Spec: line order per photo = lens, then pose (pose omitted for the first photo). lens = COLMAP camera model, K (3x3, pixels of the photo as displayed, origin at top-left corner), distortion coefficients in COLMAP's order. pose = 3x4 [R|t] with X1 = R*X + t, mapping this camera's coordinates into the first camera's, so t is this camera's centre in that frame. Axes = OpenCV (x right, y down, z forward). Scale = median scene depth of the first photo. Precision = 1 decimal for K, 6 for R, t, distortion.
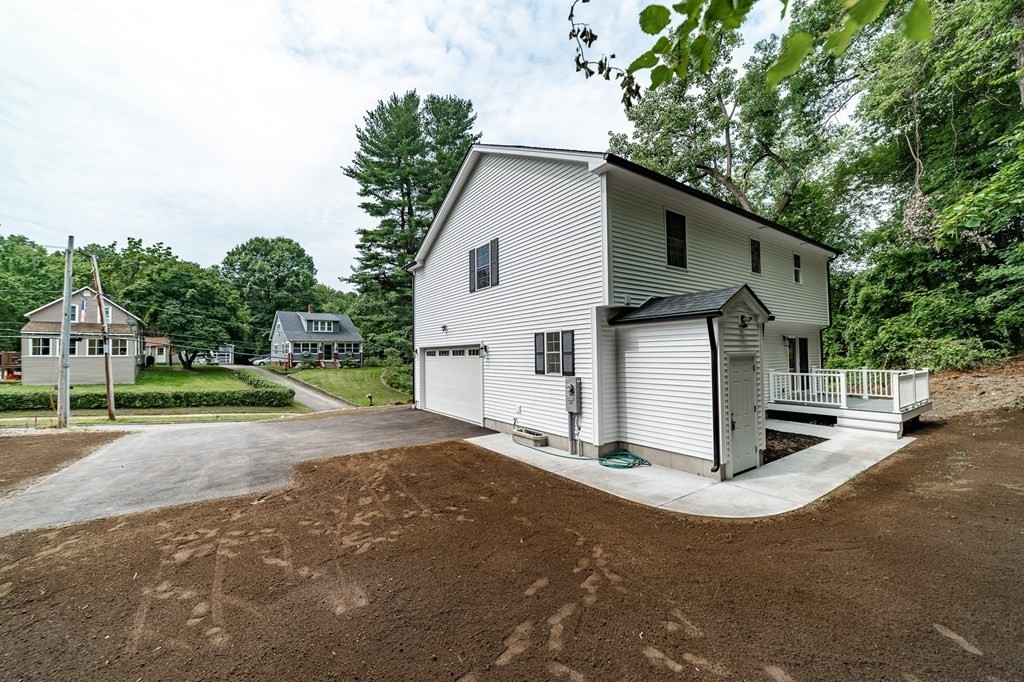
lens RADIAL K [[391.5, 0, 508.6], [0, 391.5, 345.8], [0, 0, 1]] dist [-0.013568, 0.005862]
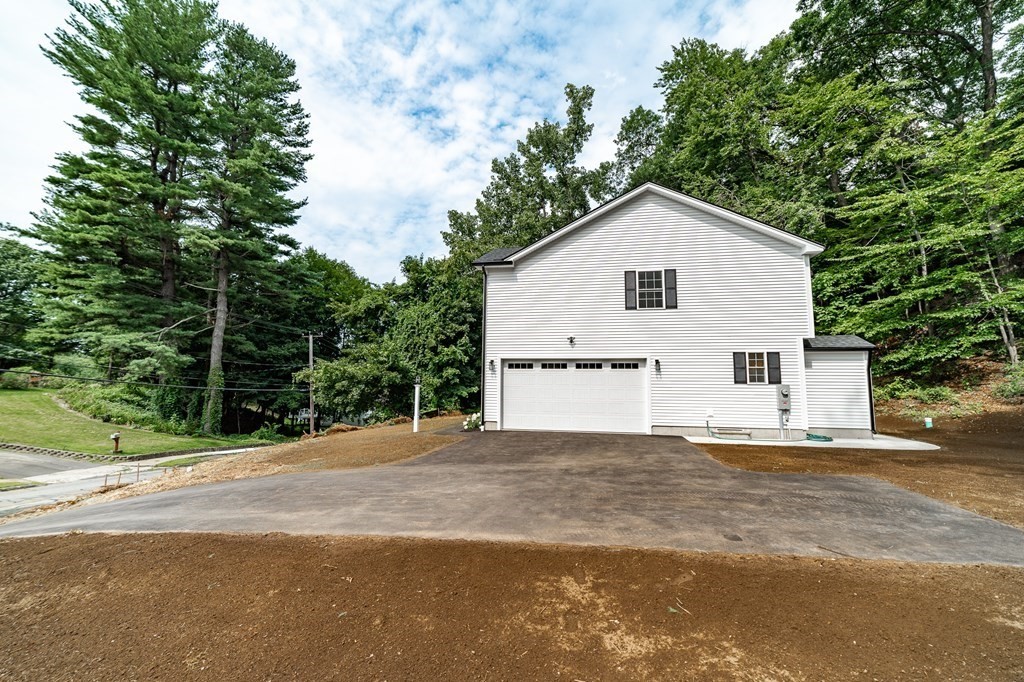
lens RADIAL K [[391.5, 0, 509.4], [0, 391.5, 346.3], [0, 0, 1]] dist [-0.013568, 0.005862]
pose [[0.712197, 0.086929, 0.696576, -1.126620], [-0.035738, 0.995506, -0.087695, 0.072961], [-0.701069, 0.037562, 0.712103, 0.498365]]
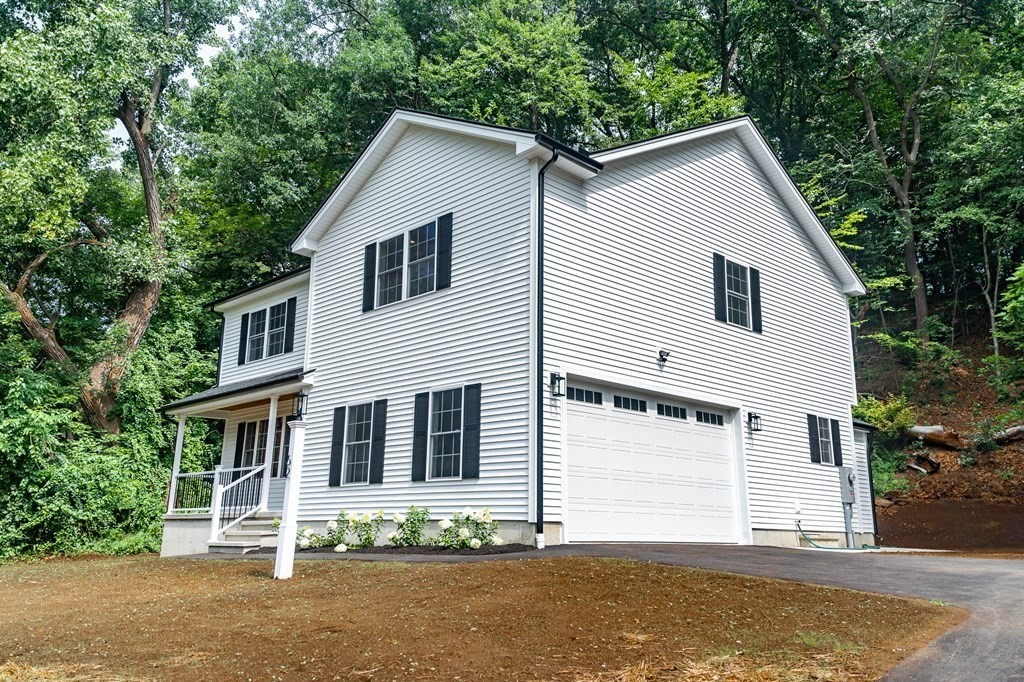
lens RADIAL K [[809.0, 0, 521.9], [0, 809.0, 341.0], [0, 0, 1]] dist [0.180634, -0.014338]
pose [[-0.169091, 0.230559, 0.958254, -1.329159], [-0.033685, 0.970334, -0.239410, 0.223196], [-0.985025, -0.072761, -0.156309, 1.585730]]
